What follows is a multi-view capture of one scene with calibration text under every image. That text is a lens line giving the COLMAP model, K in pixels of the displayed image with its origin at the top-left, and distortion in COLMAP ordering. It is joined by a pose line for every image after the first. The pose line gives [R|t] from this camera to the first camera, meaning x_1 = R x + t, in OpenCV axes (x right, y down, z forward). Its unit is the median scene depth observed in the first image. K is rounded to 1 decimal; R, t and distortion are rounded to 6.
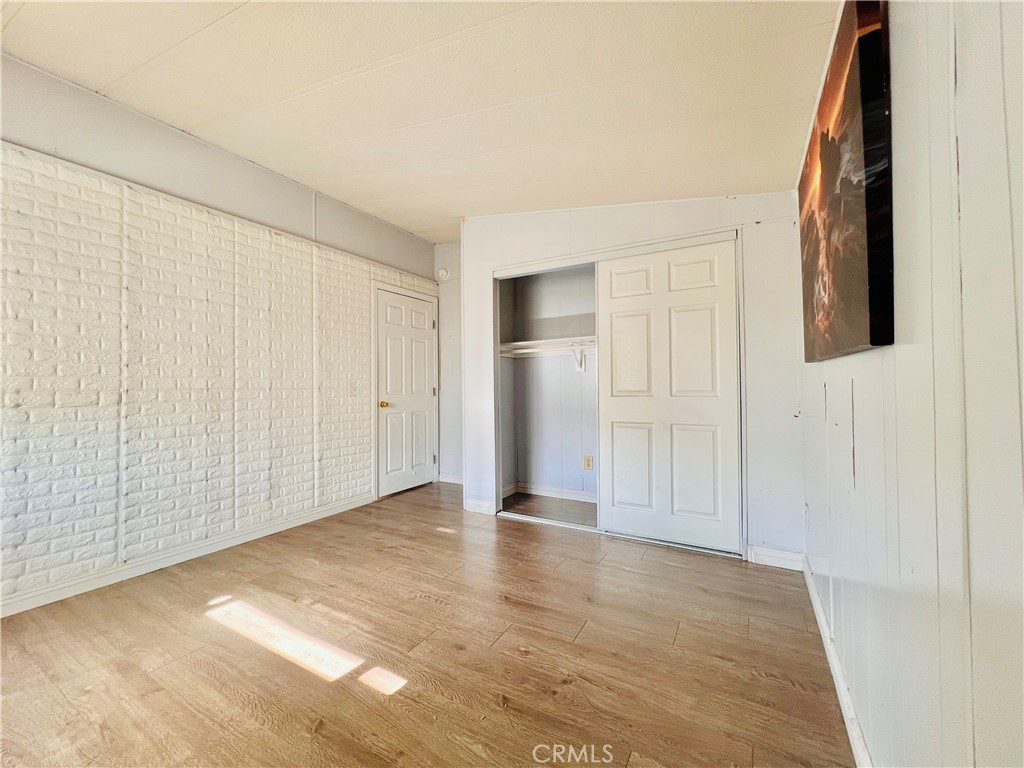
lens RADIAL K [[413.0, 0, 511.8], [0, 413.0, 380.0], [0, 0, 1]] dist [-0.000962, 0.000043]
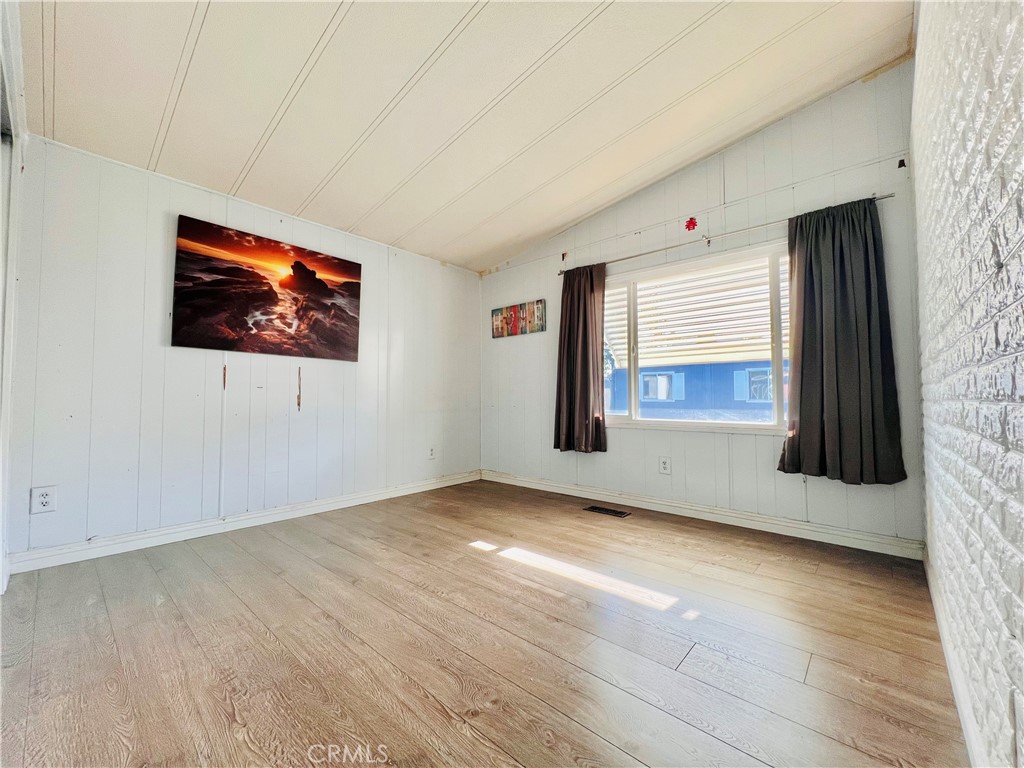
lens RADIAL K [[413.0, 0, 512.1], [0, 413.0, 381.0], [0, 0, 1]] dist [-0.000962, 0.000043]
pose [[-0.978174, 0.017974, 0.207007, -0.584707], [0.010756, 0.999296, -0.035938, 0.130563], [-0.207507, -0.032927, -0.977679, 1.951335]]
